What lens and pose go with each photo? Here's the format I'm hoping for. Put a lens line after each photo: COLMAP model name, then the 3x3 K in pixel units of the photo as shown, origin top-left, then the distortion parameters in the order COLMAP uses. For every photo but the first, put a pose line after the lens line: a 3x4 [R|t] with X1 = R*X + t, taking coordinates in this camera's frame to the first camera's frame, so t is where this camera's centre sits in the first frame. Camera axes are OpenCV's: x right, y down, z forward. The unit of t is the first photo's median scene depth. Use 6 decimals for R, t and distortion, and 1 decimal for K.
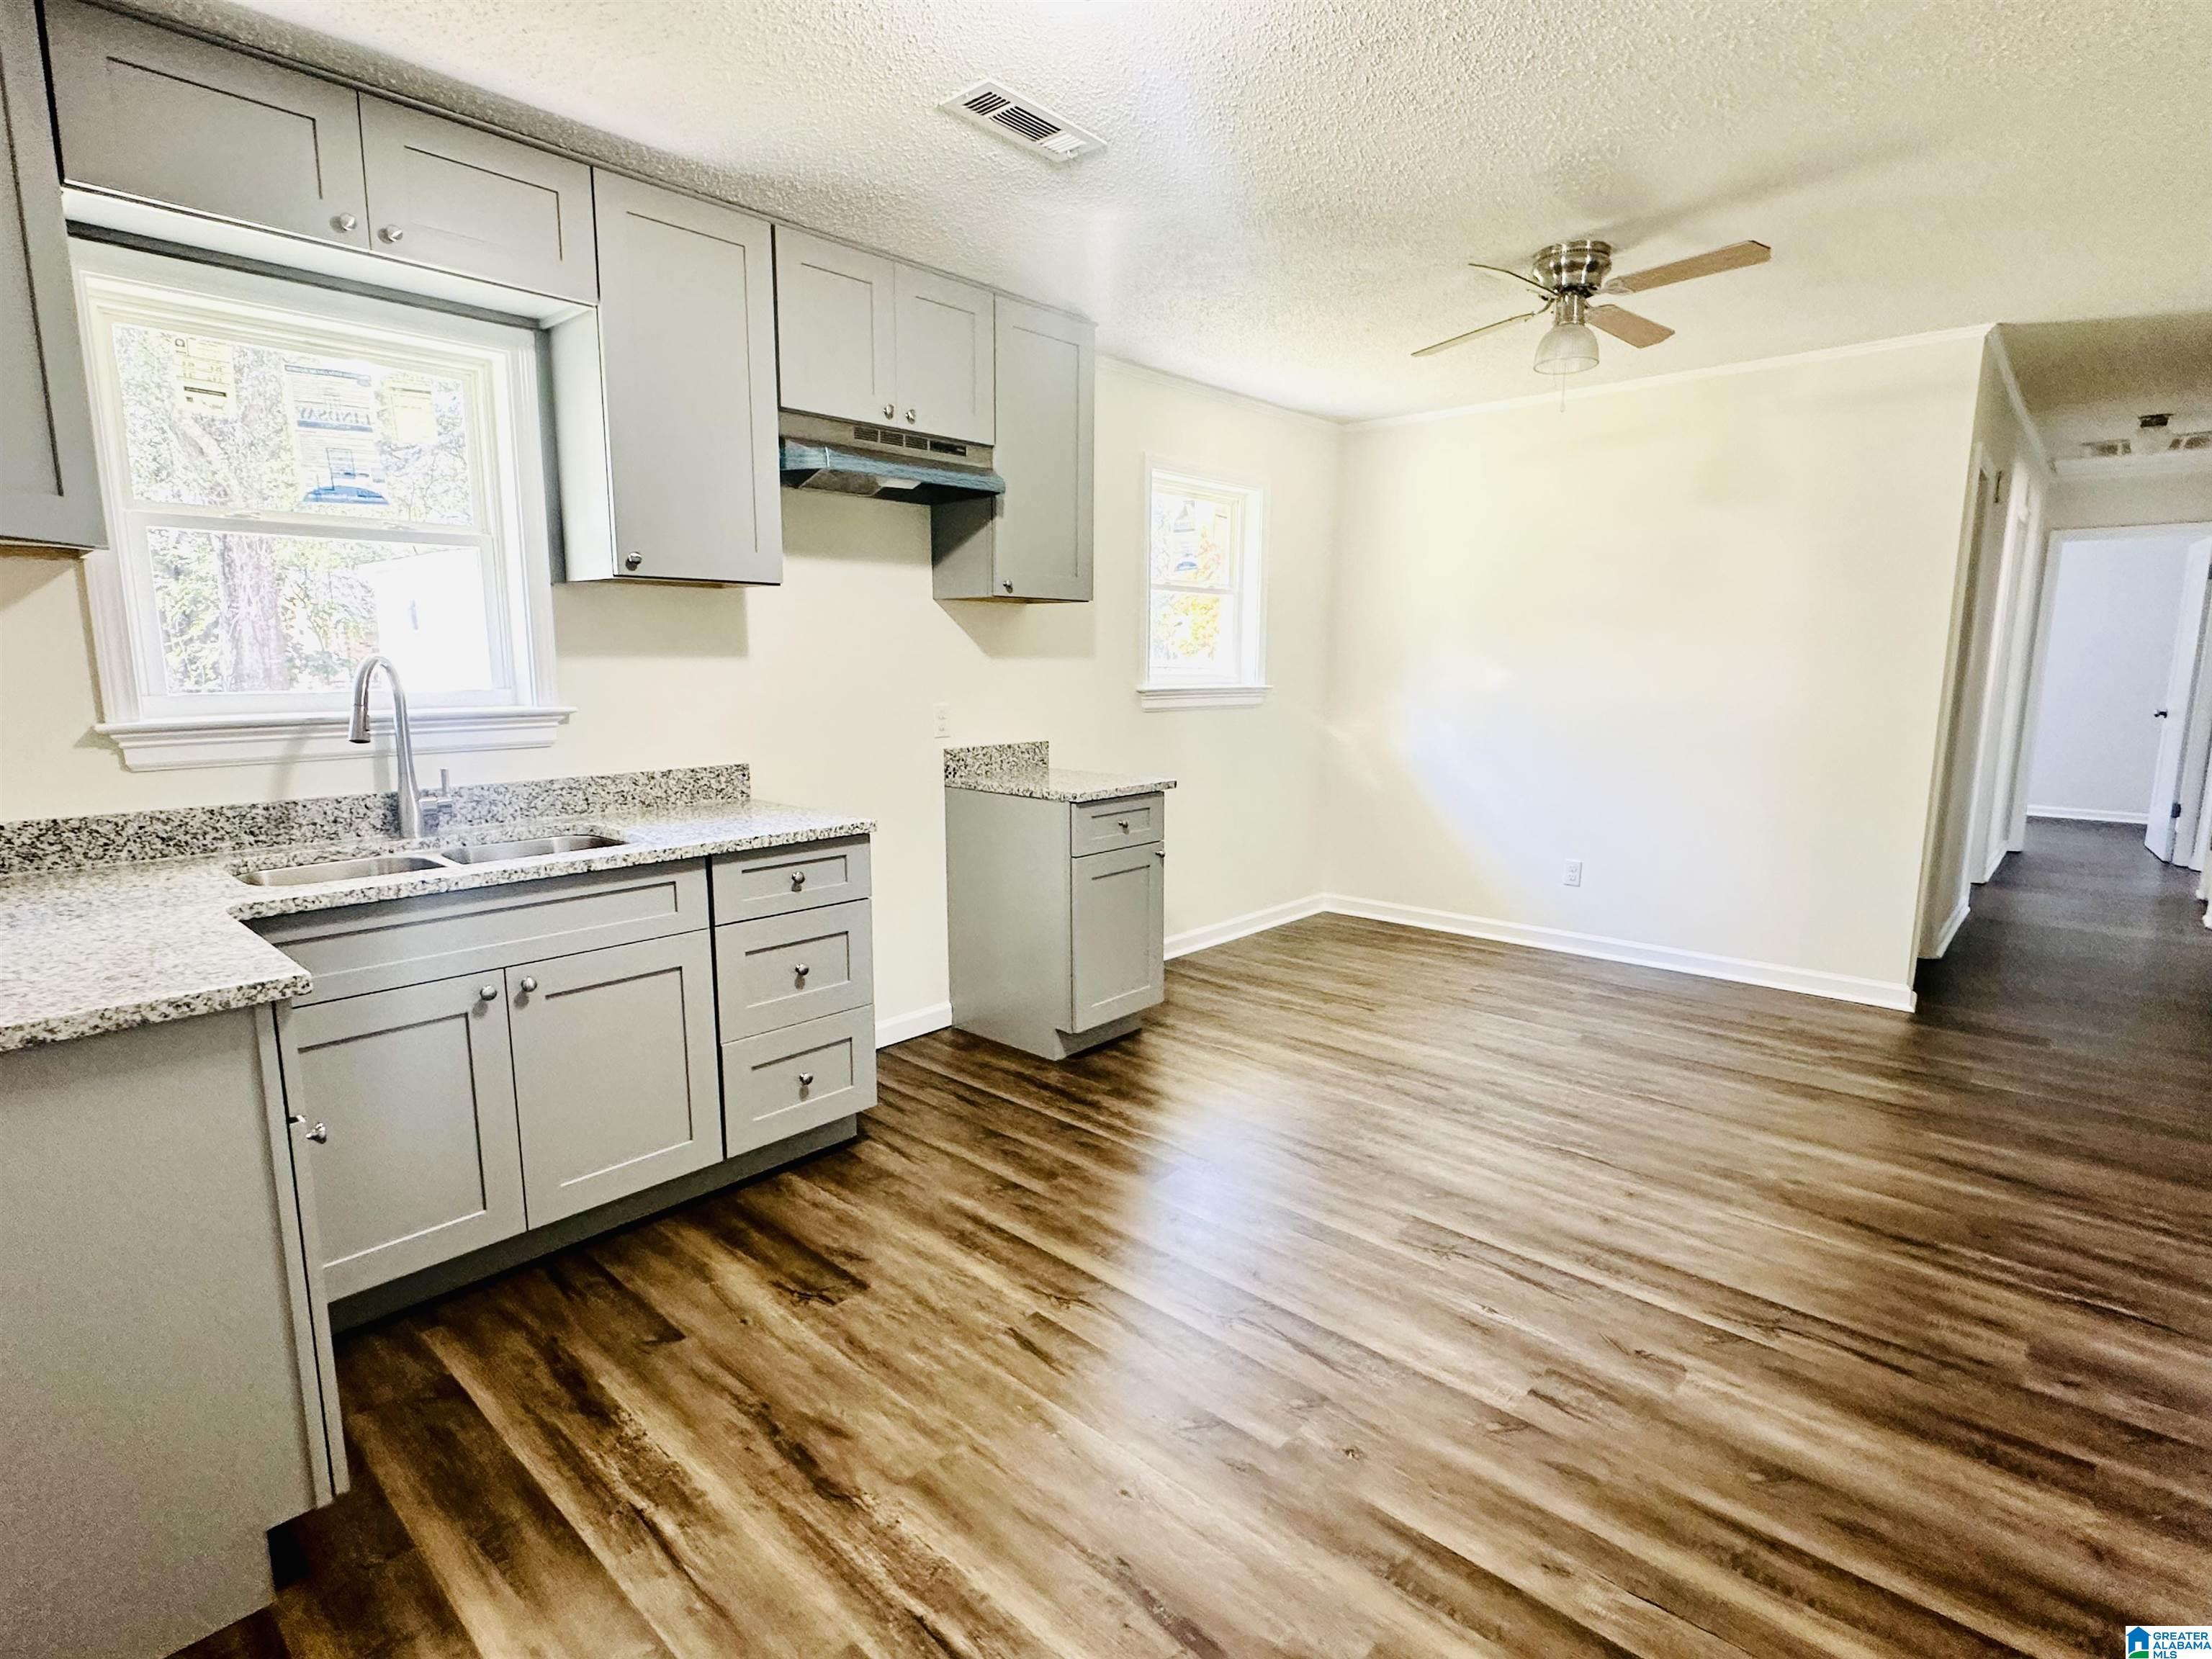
lens RADIAL K [[1112.4, 0, 1106.0], [0, 1112.4, 829.5], [0, 0, 1]] dist [-0.004499, 0.000559]
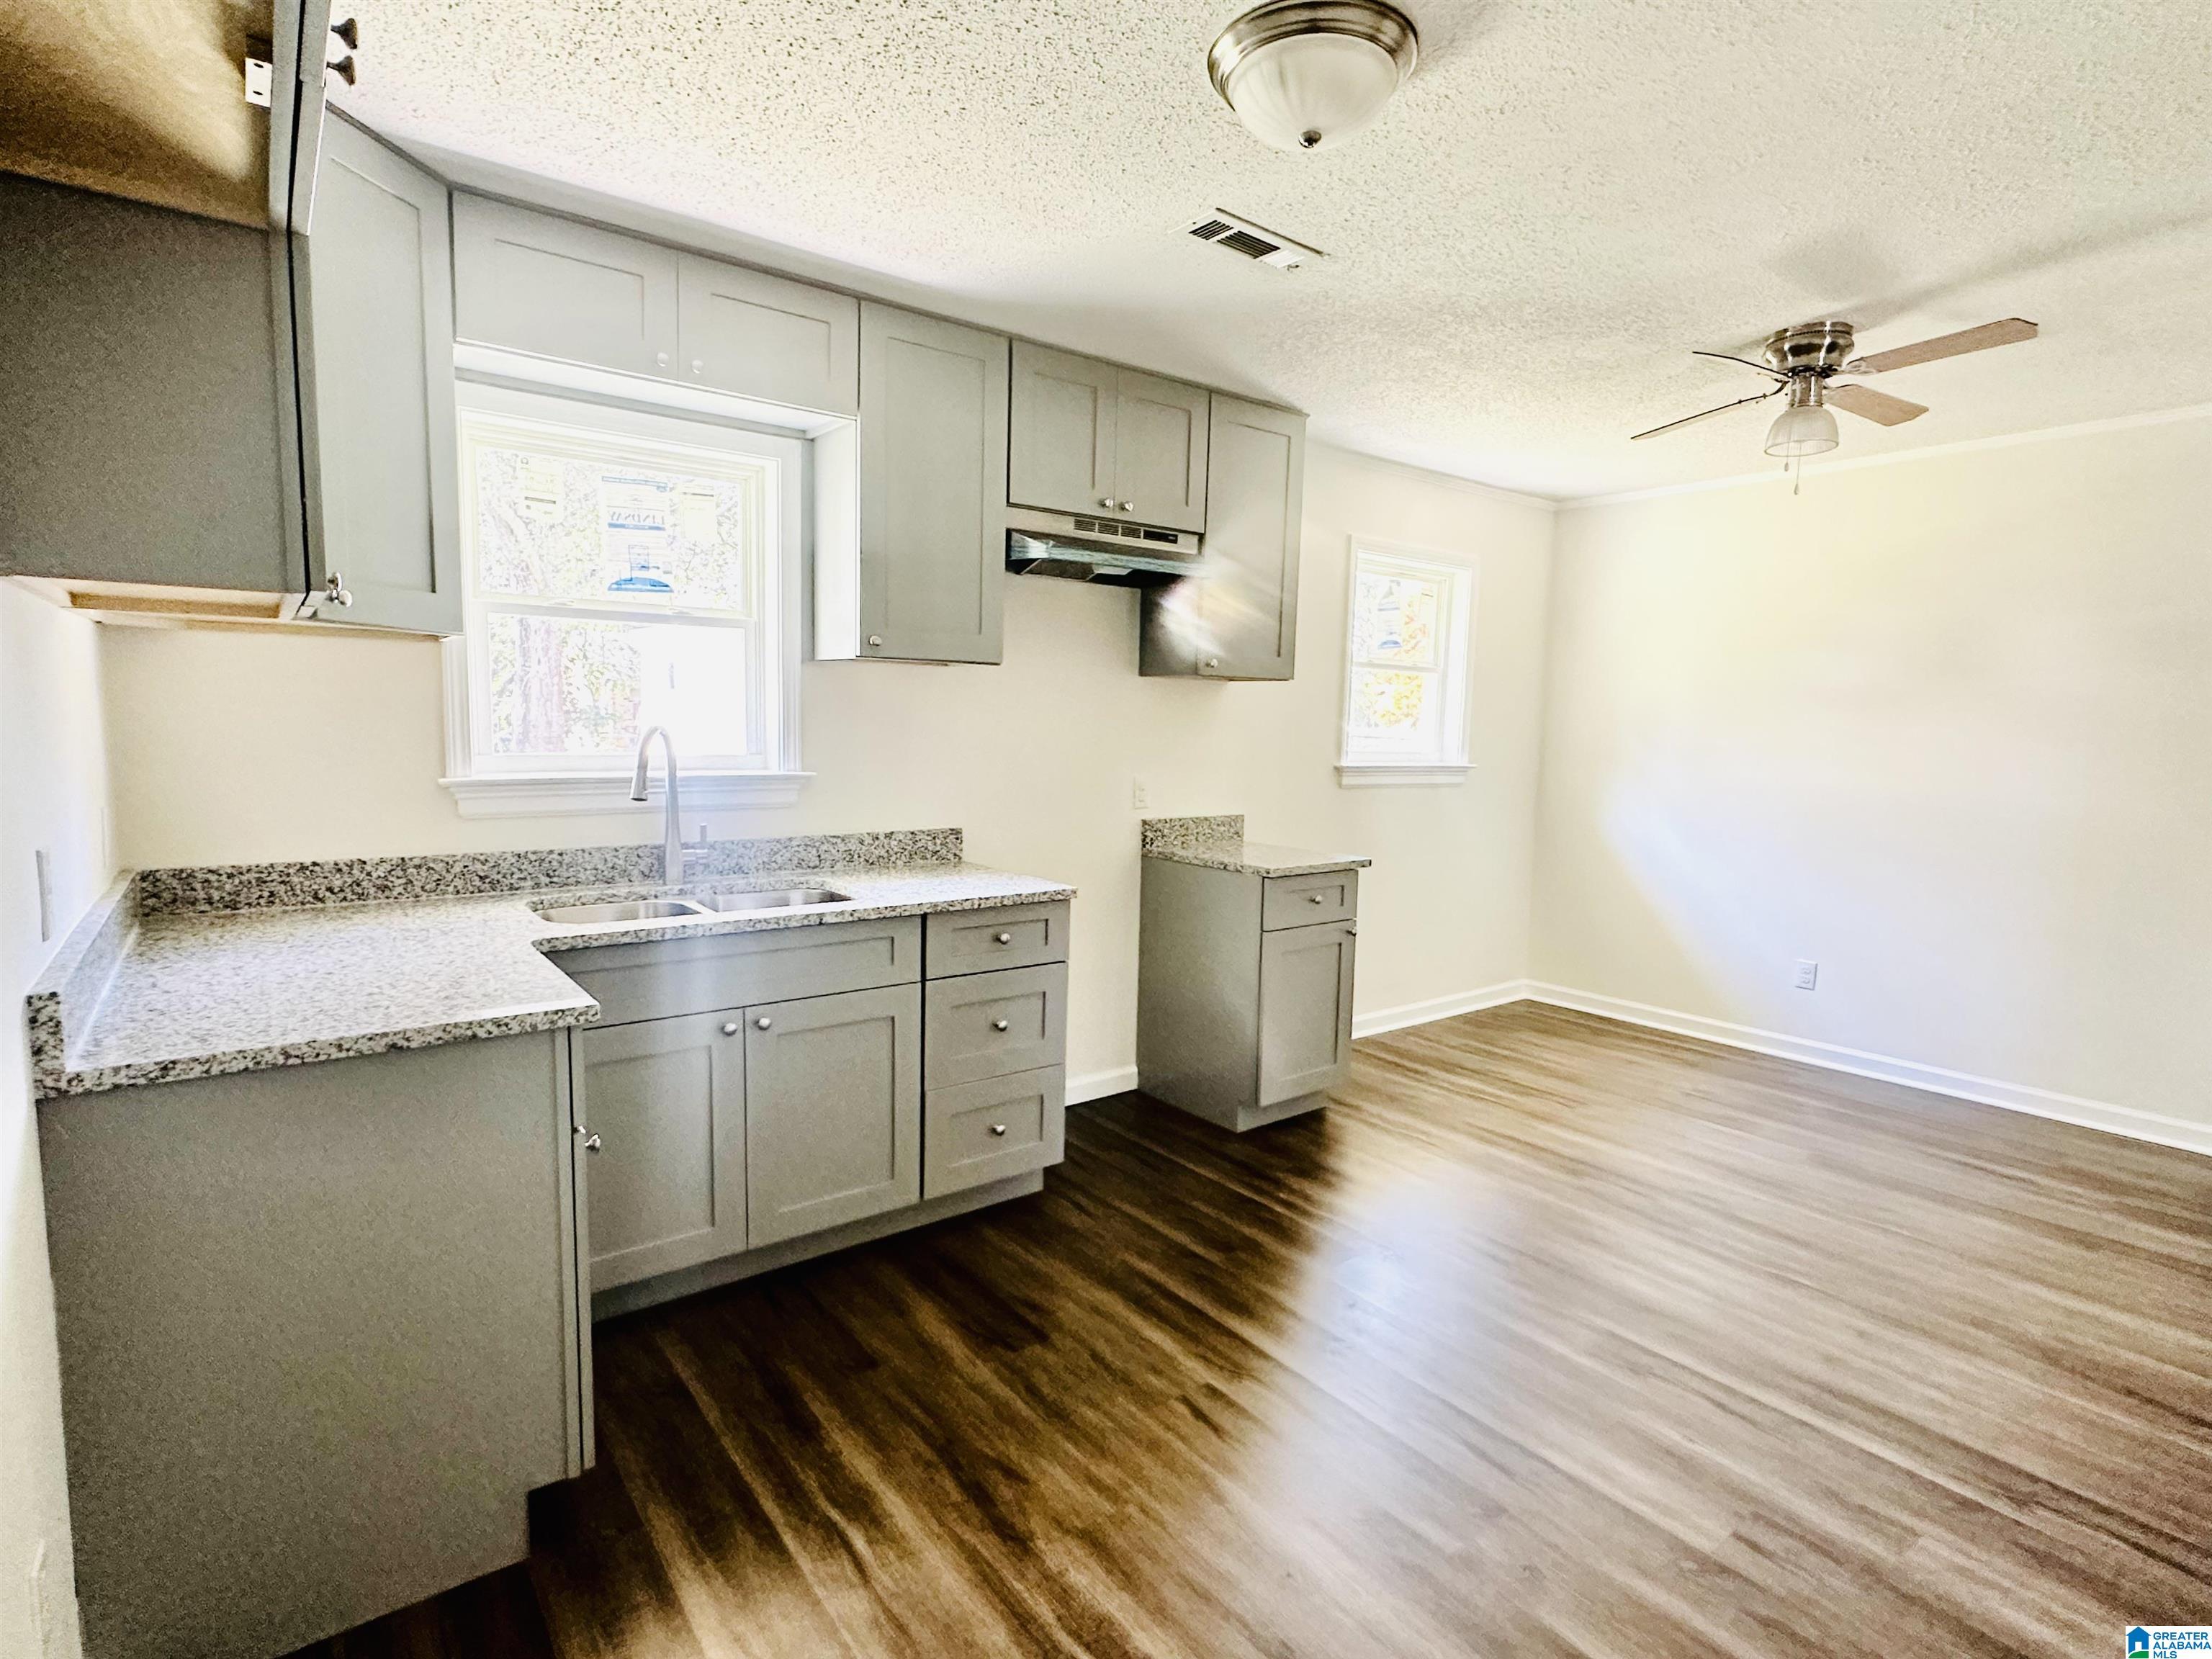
lens RADIAL K [[1112.4, 0, 1106.0], [0, 1112.4, 829.5], [0, 0, 1]] dist [-0.004499, 0.000559]
pose [[0.984268, 0.038507, -0.172436, 0.000062], [-0.048371, 0.997402, -0.053372, -0.009692], [0.169932, 0.060873, 0.983574, -0.039643]]
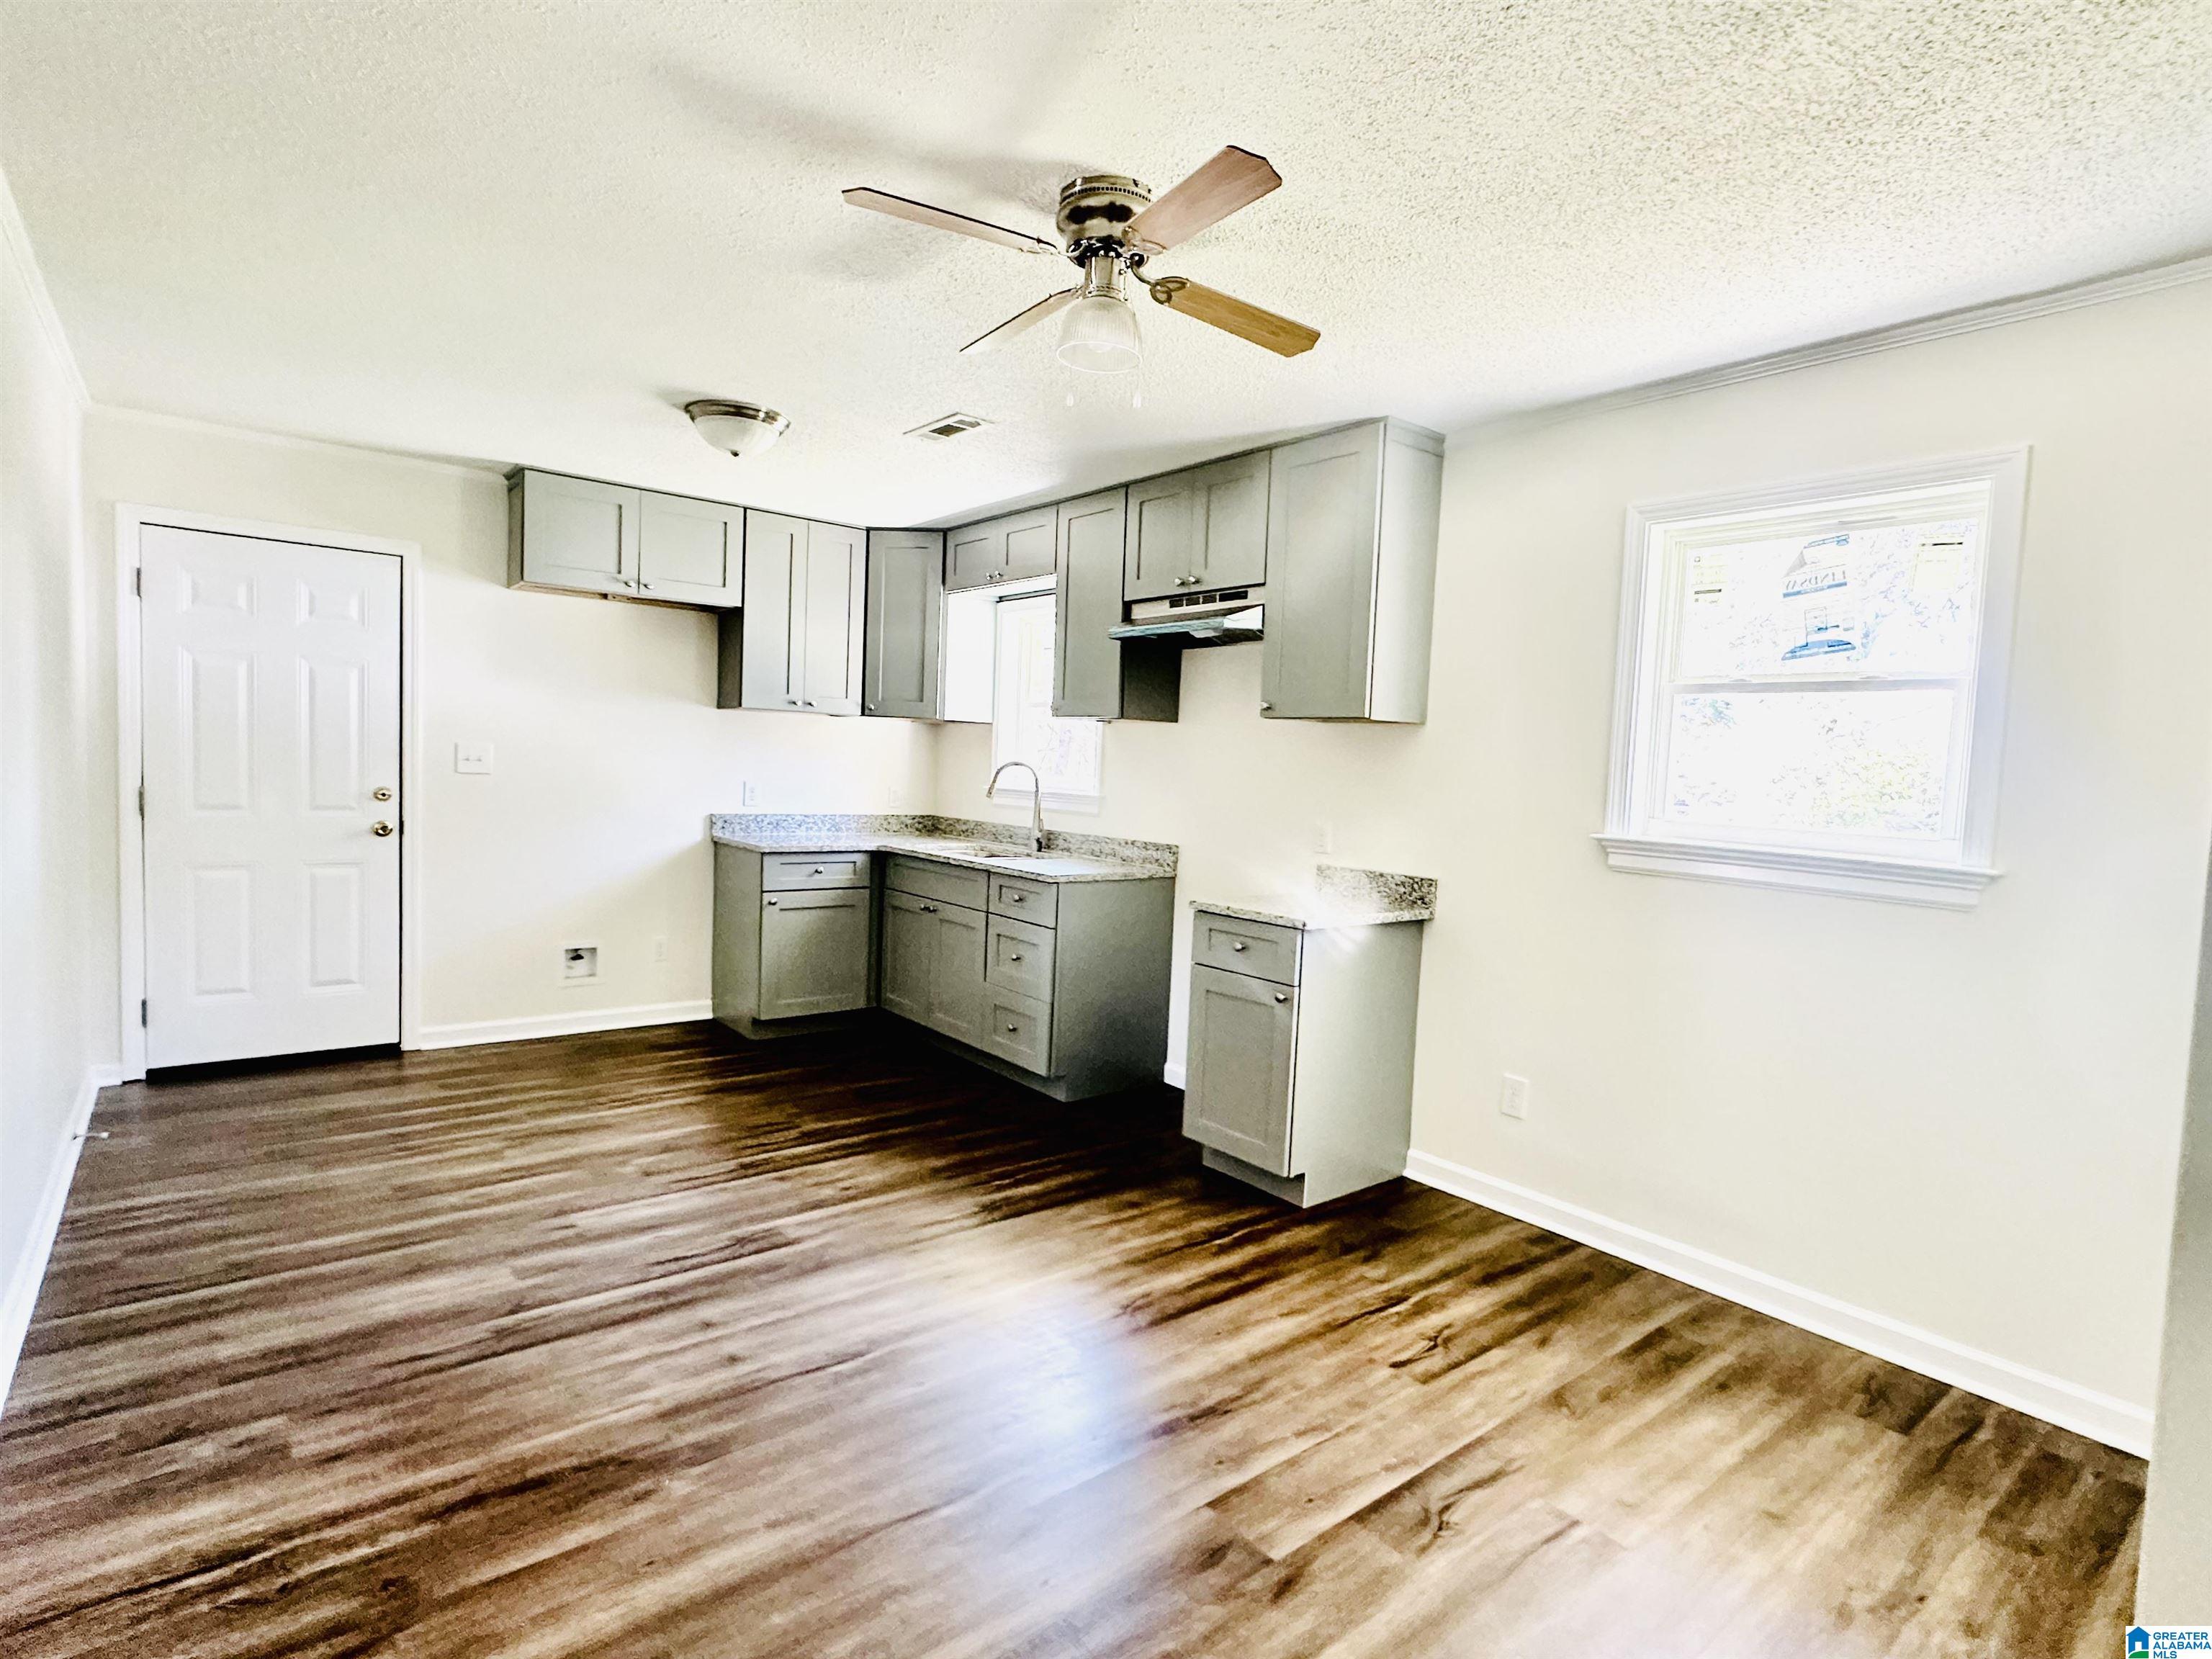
lens RADIAL K [[1112.4, 0, 1106.0], [0, 1112.4, 829.5], [0, 0, 1]] dist [-0.004499, 0.000559]
pose [[-0.156294, 0.051348, -0.986375, 1.444461], [-0.198770, 0.976582, 0.082334, -0.237764], [0.967503, 0.208930, -0.142427, 1.502620]]
